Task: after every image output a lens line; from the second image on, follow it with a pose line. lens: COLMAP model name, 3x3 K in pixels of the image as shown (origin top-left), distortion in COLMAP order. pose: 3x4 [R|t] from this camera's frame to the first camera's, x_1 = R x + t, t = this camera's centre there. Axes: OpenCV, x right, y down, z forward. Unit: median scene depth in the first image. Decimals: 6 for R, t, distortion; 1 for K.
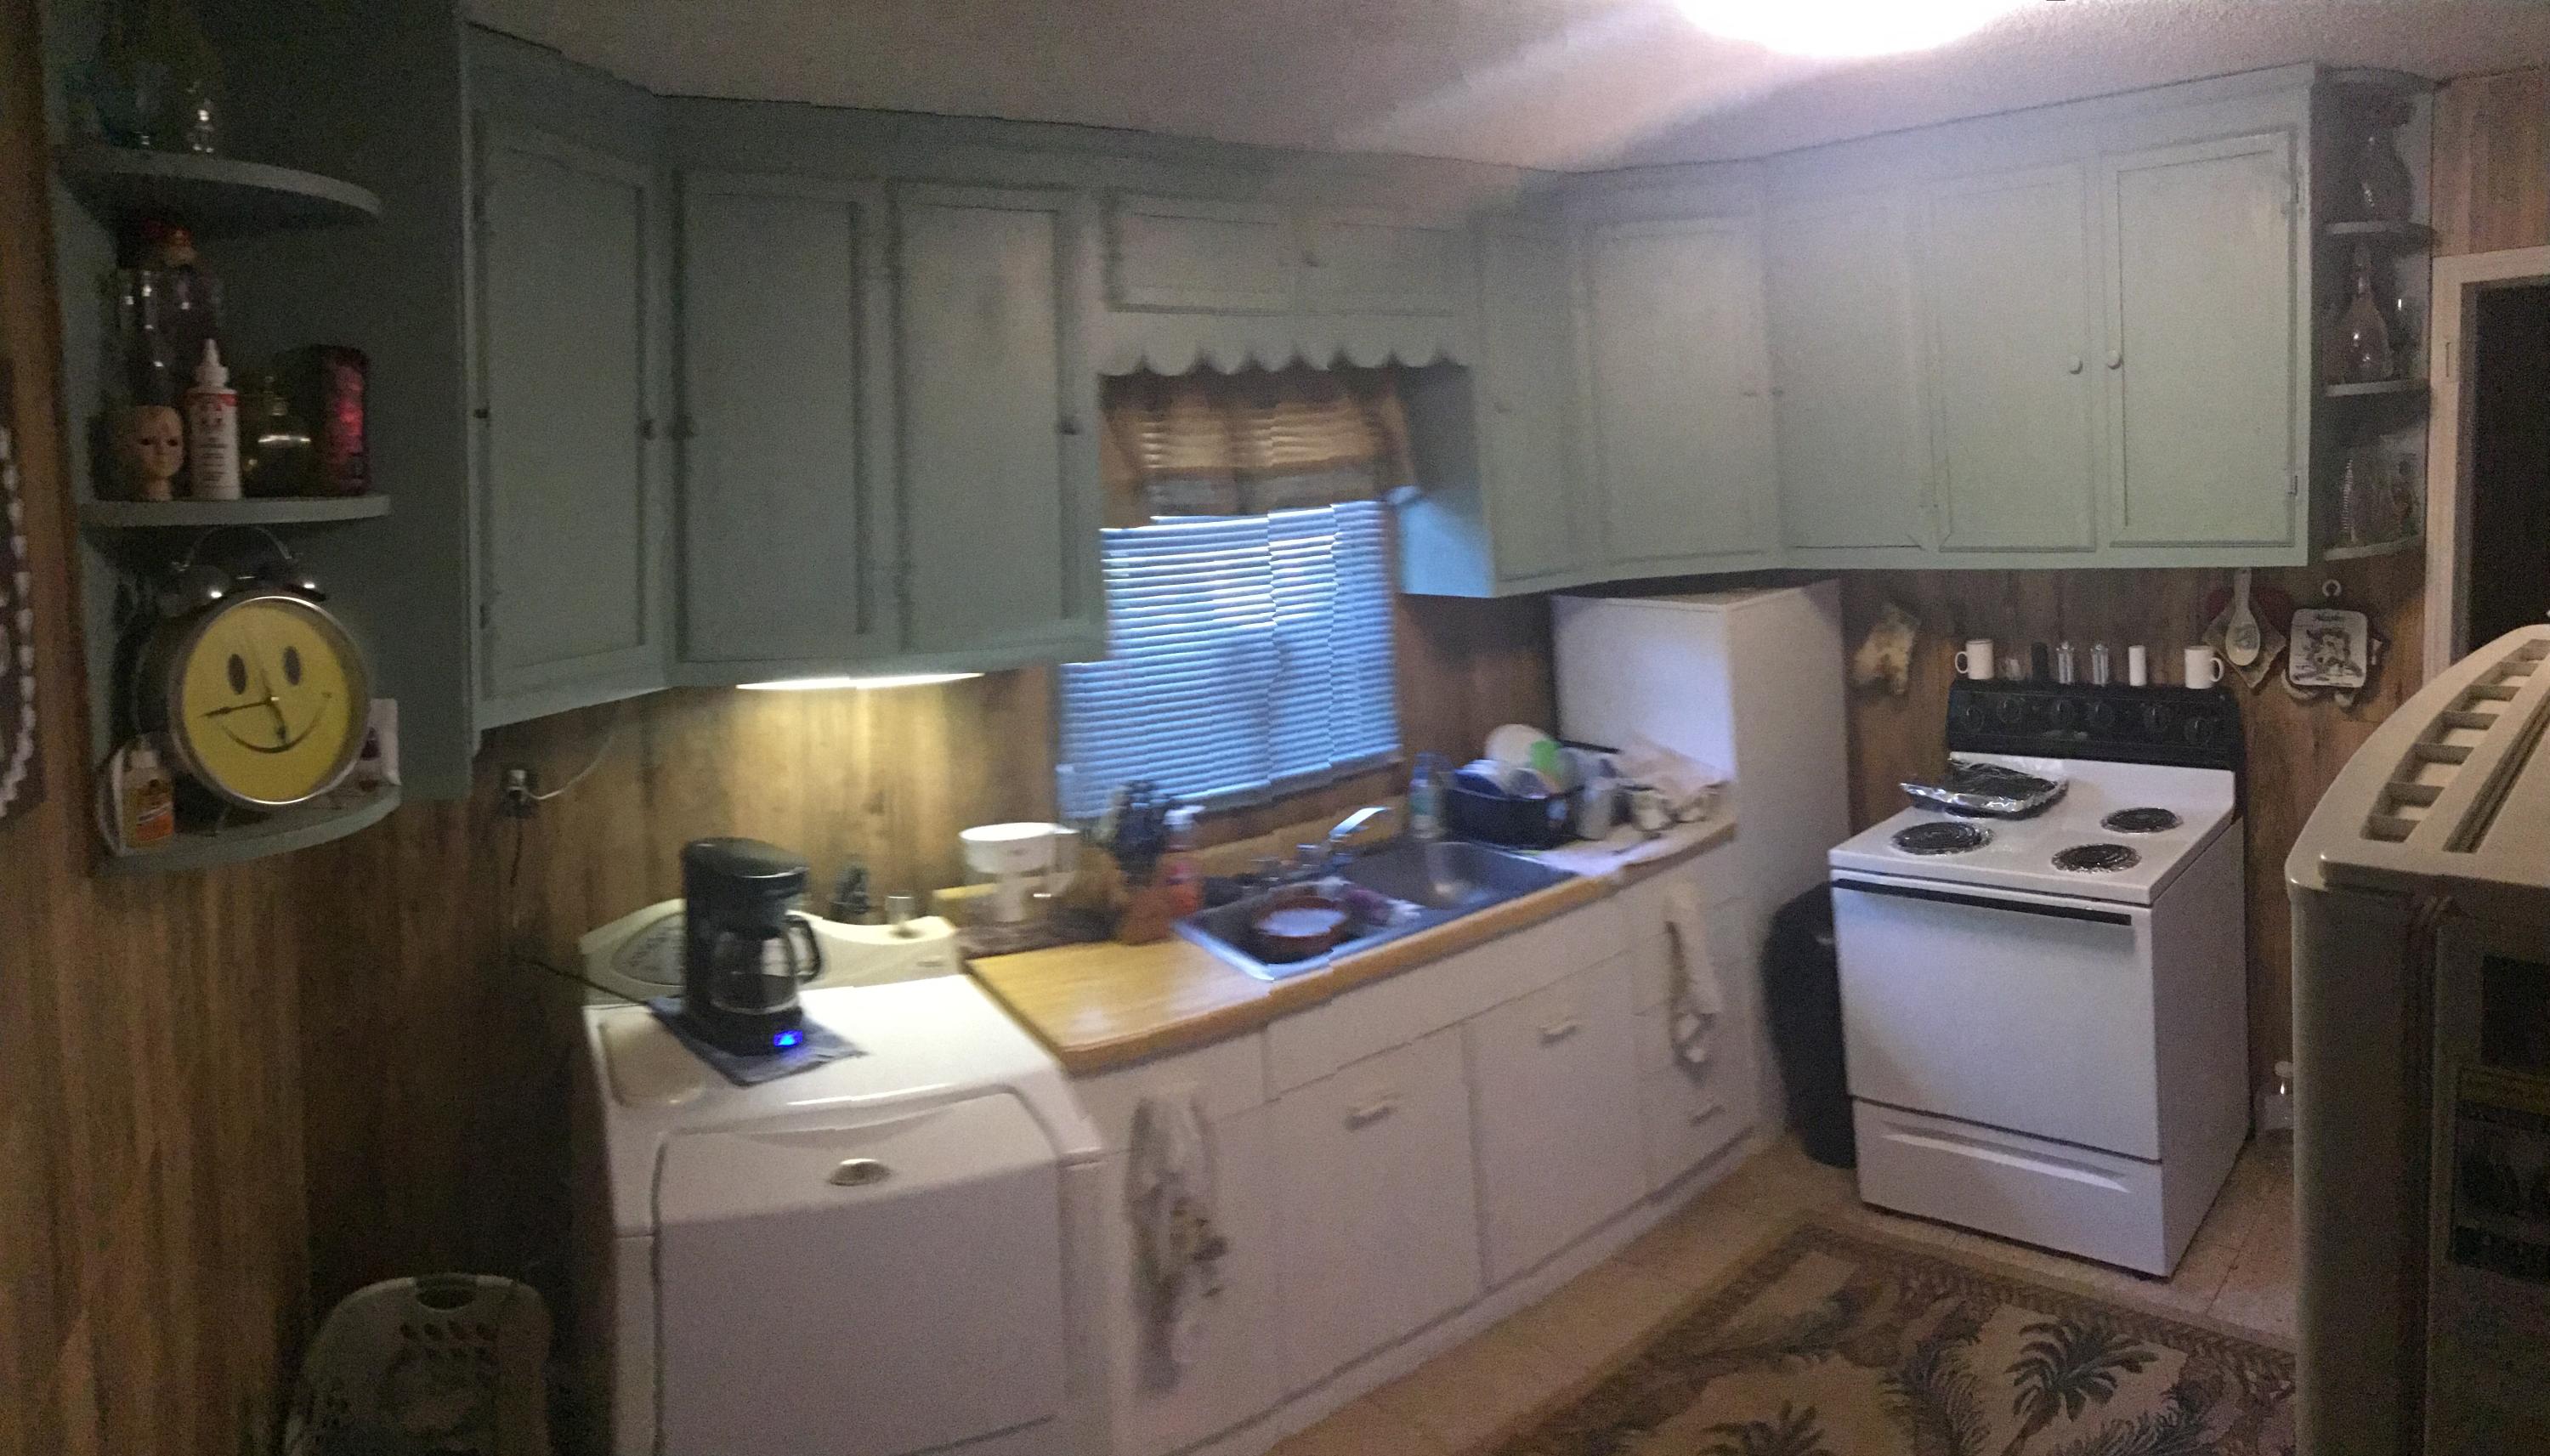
lens RADIAL K [[2494.3, 0, 1275.0], [0, 2494.3, 728.0], [0, 0, 1]] dist [0.006868, -0.252397]
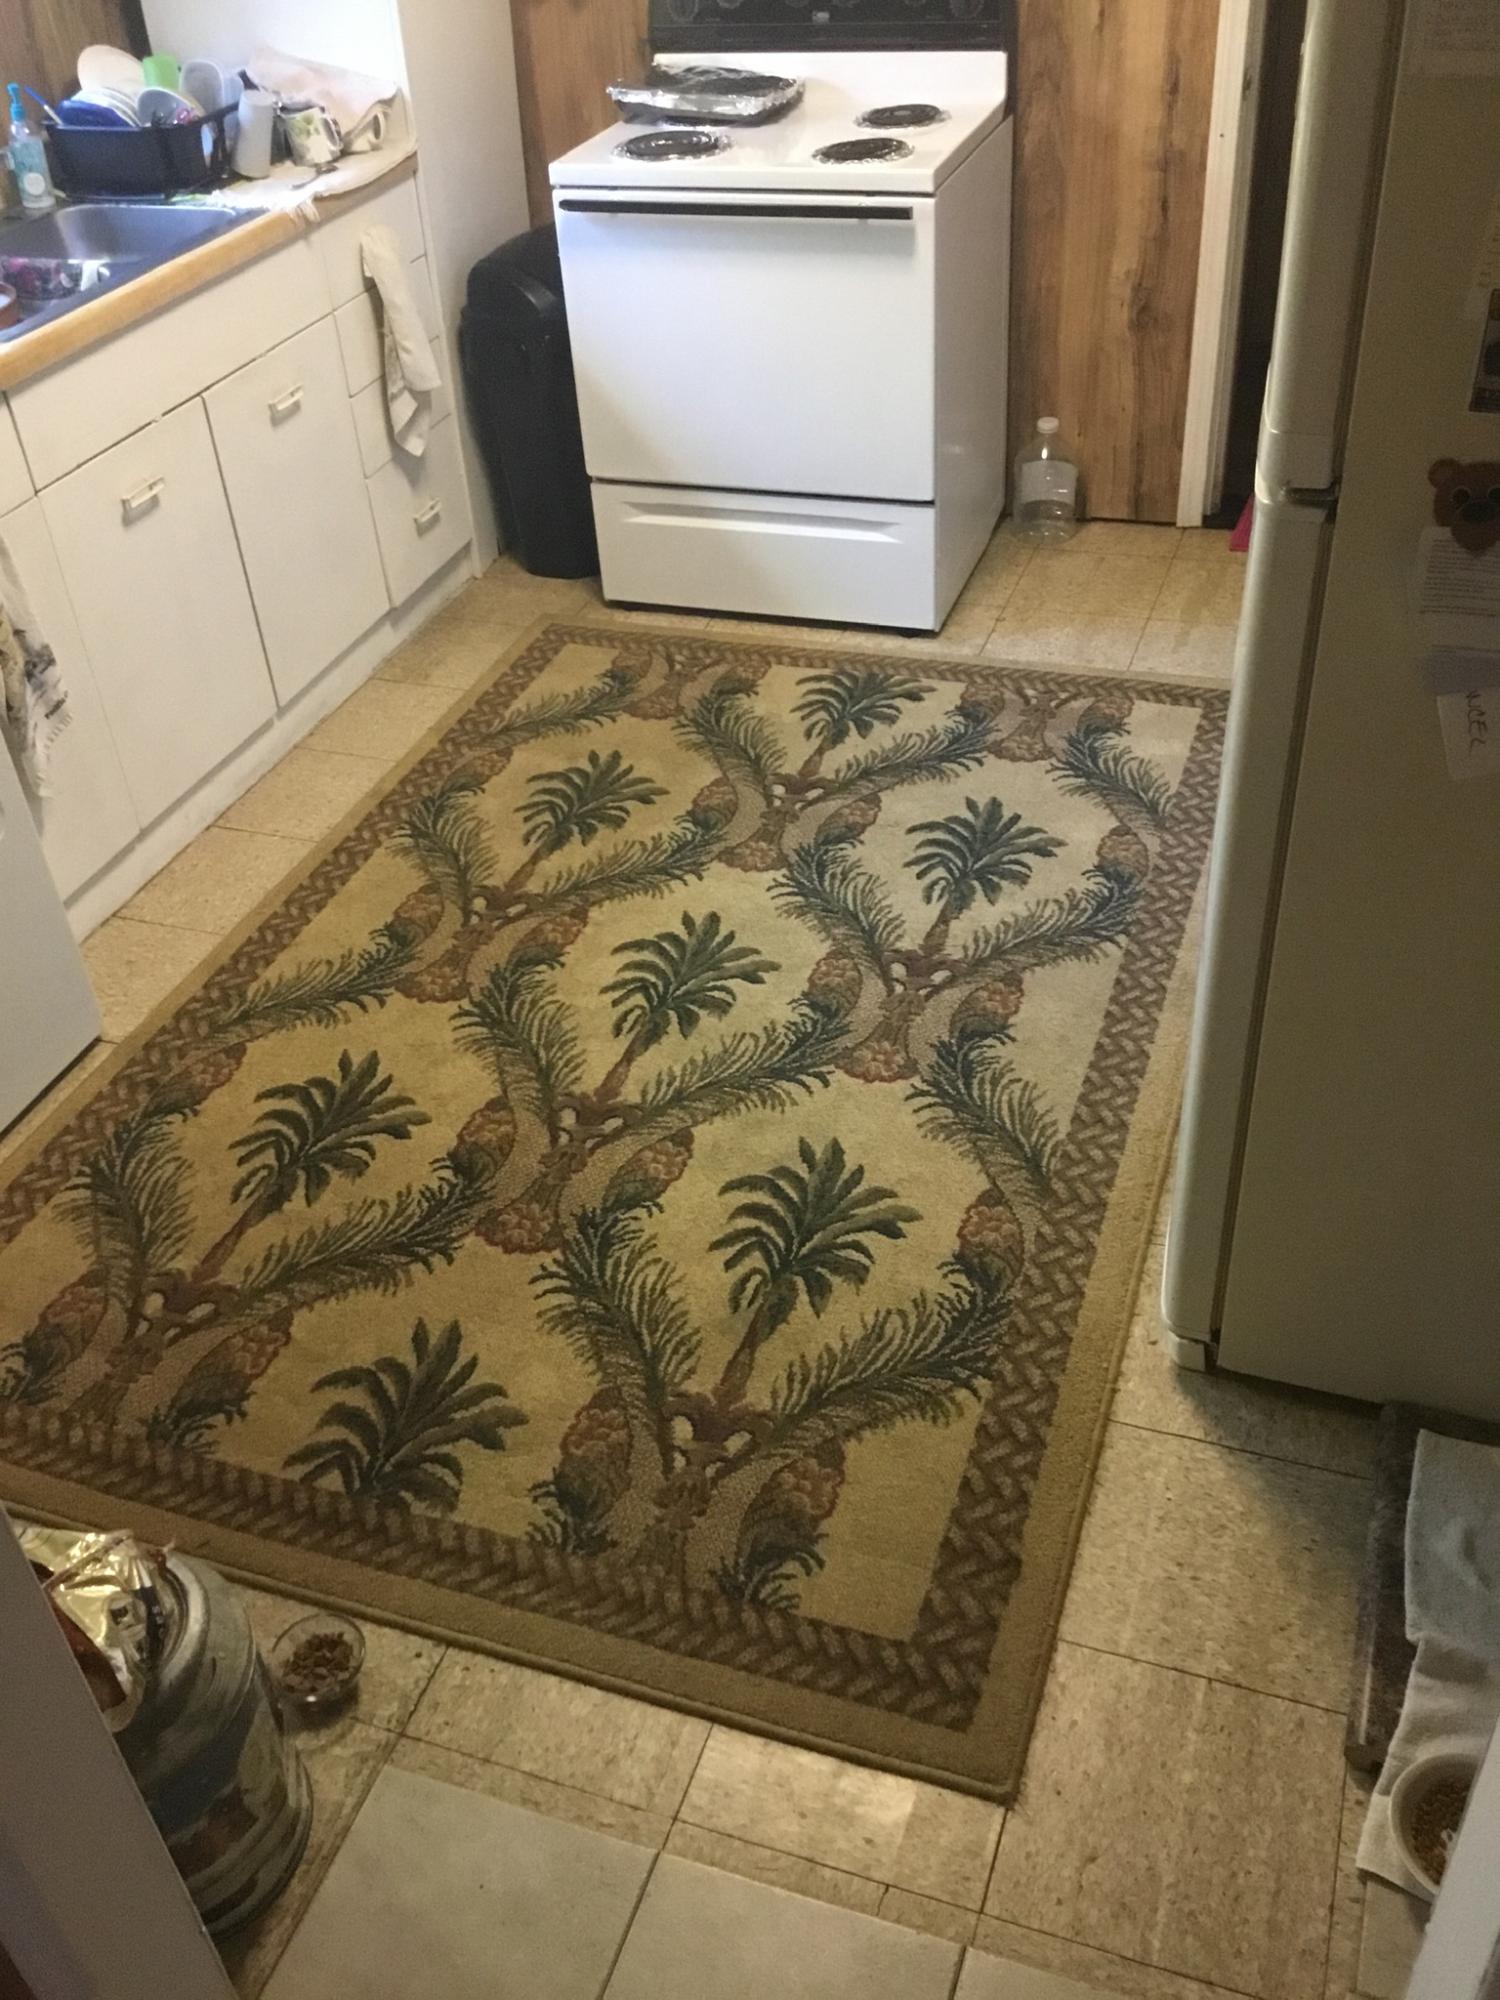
lens RADIAL K [[1740.0, 0, 750.0], [0, 1740.0, 1000.0], [0, 0, 1]] dist [0.005352, 0.018039]
pose [[0.987948, -0.119293, 0.098627, 0.201419], [0.045405, 0.832515, 0.552138, -0.040448], [-0.147975, -0.541006, 0.827899, 0.359744]]
